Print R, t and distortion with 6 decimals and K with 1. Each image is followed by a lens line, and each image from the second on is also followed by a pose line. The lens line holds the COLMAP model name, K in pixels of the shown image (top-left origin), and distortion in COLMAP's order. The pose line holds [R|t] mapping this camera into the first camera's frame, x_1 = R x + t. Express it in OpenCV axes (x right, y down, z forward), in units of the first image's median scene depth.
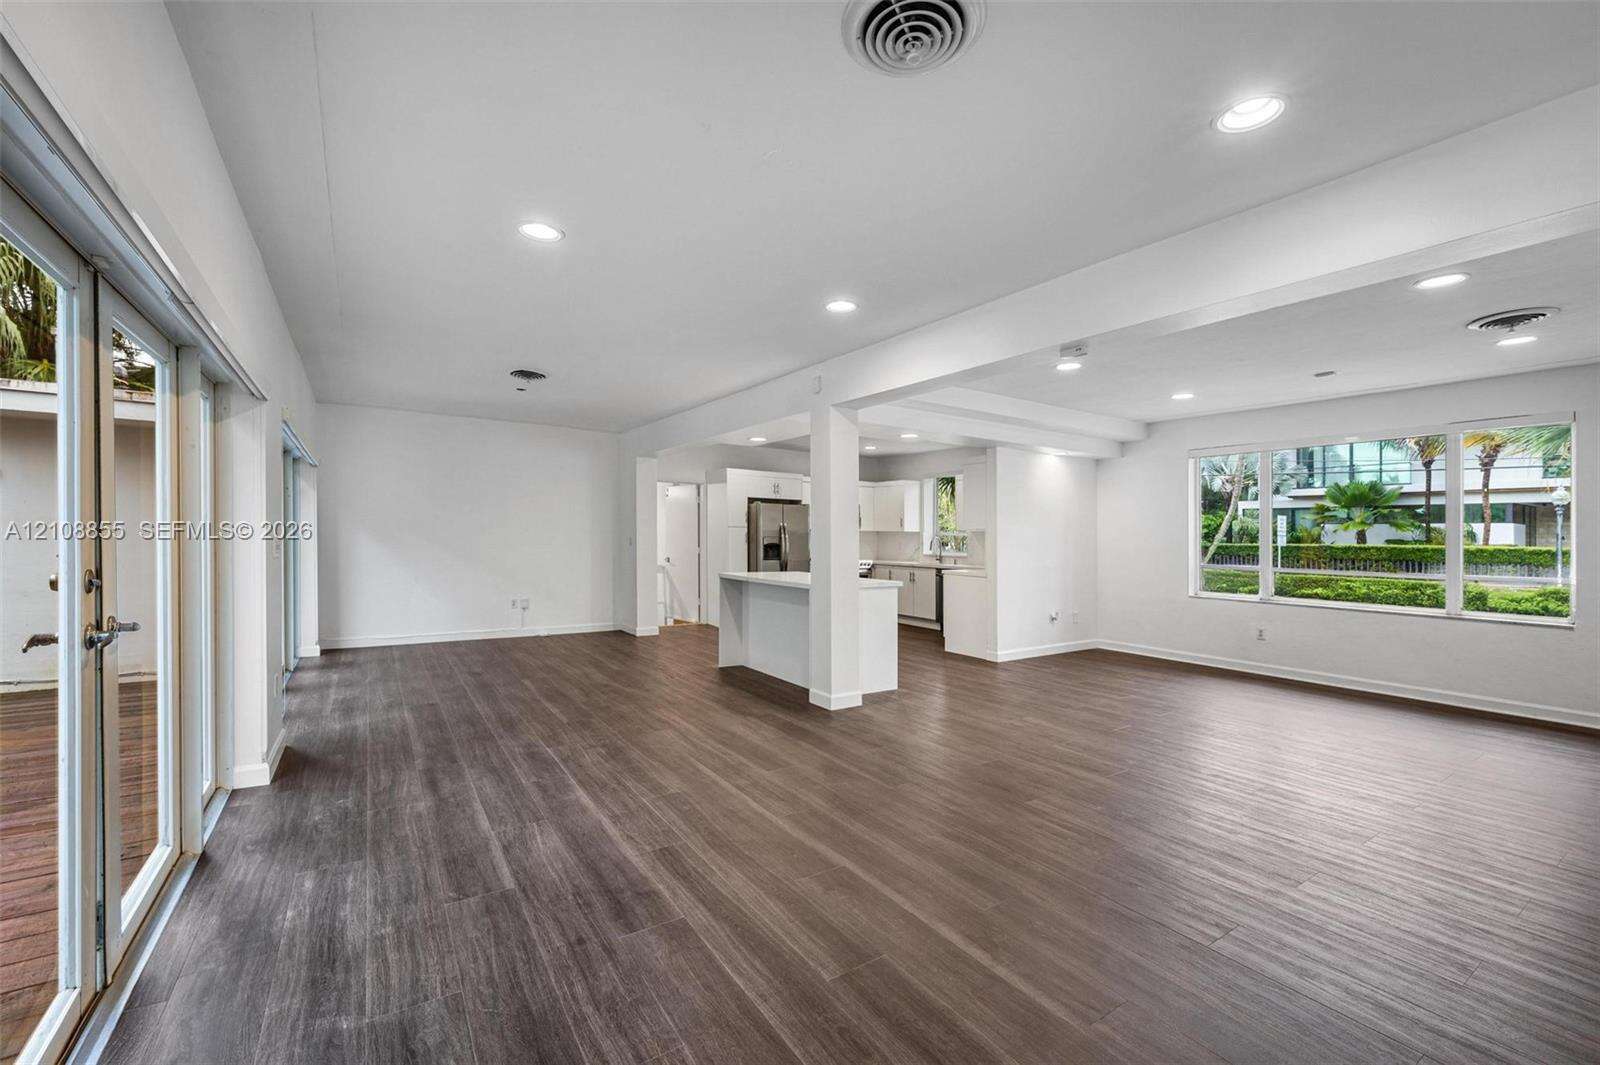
lens RADIAL K [[648.9, 0, 808.9], [0, 648.9, 535.0], [0, 0, 1]] dist [-0.002352, -0.000104]
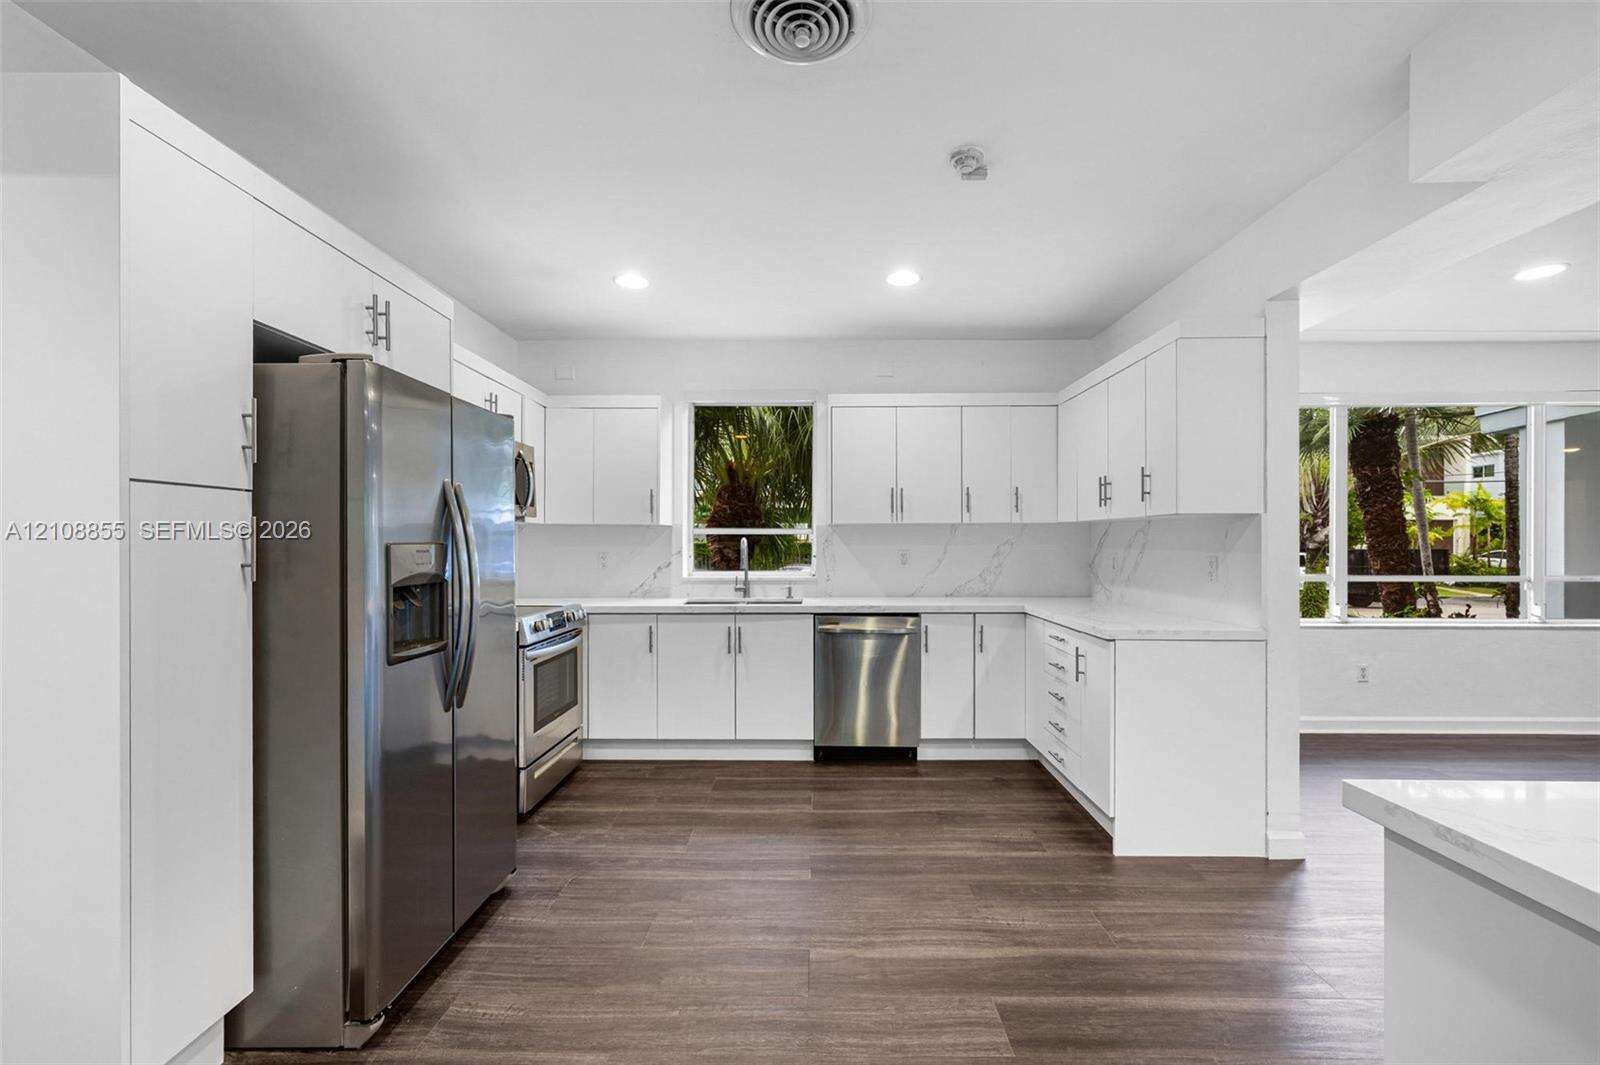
lens RADIAL K [[680.5, 0, 800.0], [0, 680.5, 532.5], [0, 0, 1]] dist [0.000509, 0.000065]
pose [[0.573691, -0.003189, 0.819066, -0.163034], [0.007367, 0.999972, -0.001266, 0.000645], [-0.819039, 0.006760, 0.573698, 0.769478]]
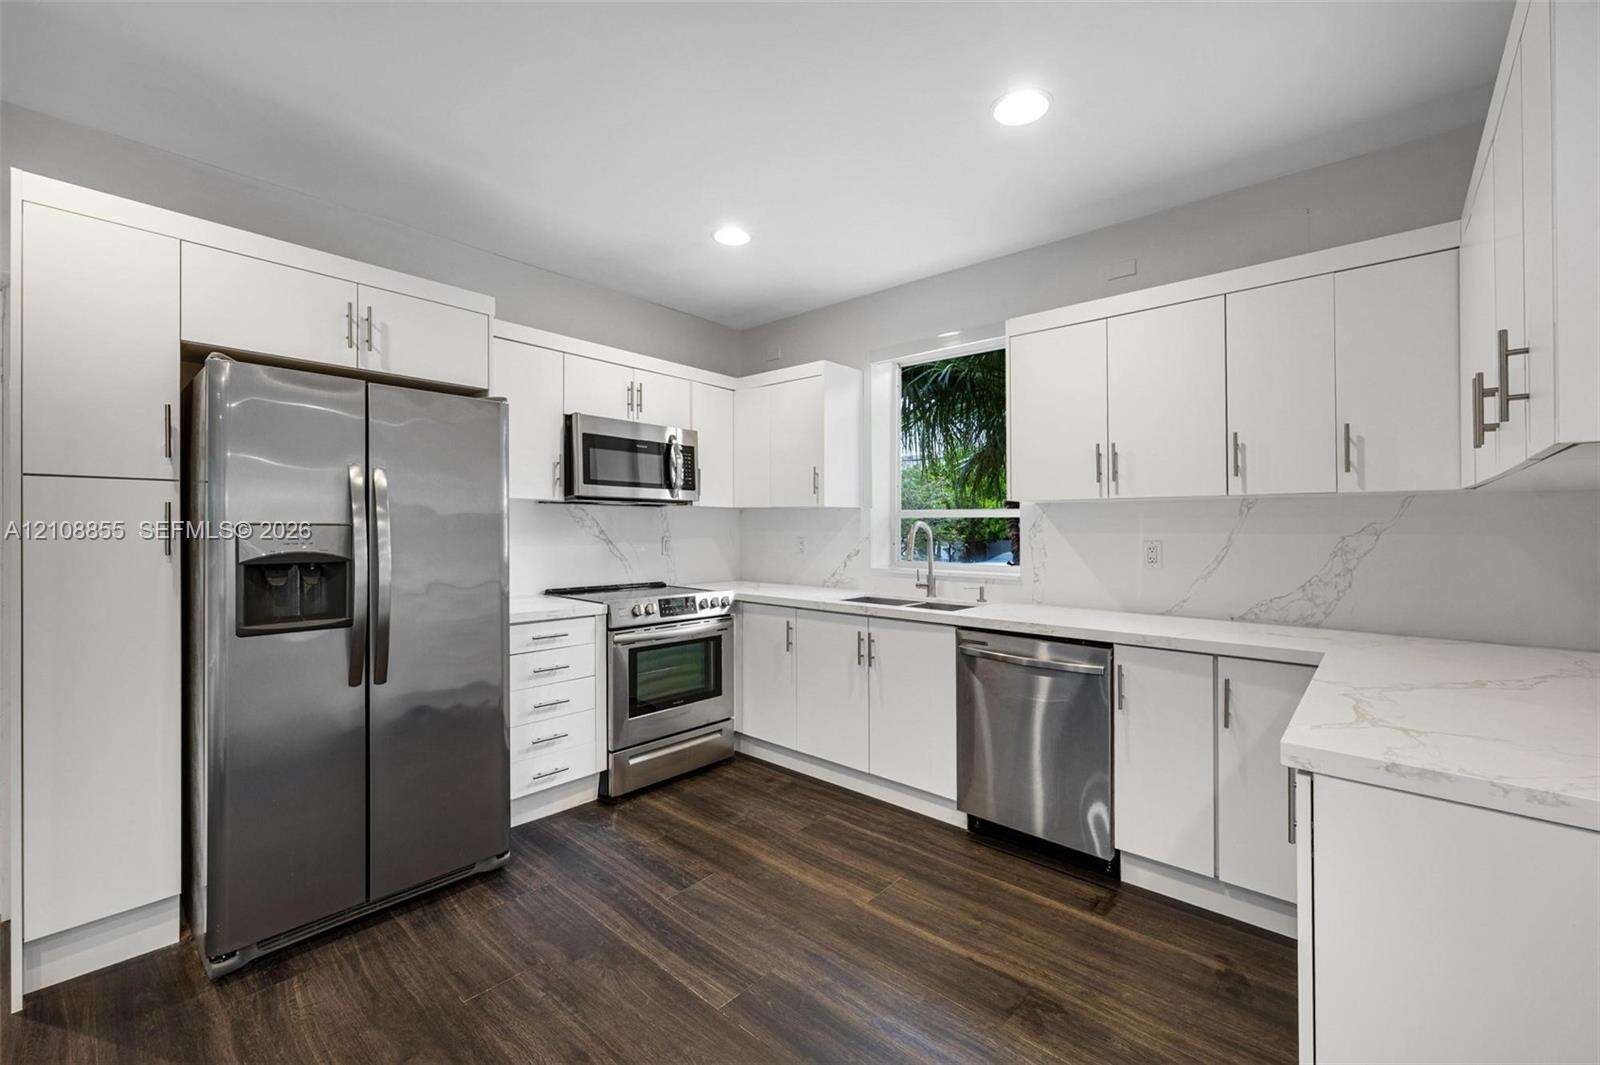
lens RADIAL K [[654.5, 0, 802.2], [0, 654.5, 516.3], [0, 0, 1]] dist [0.002584, 0.000174]
pose [[0.969243, -0.005170, 0.246050, 0.052295], [0.007613, 0.999931, -0.008977, 0.003469], [-0.245987, 0.010574, 0.969215, 0.736982]]
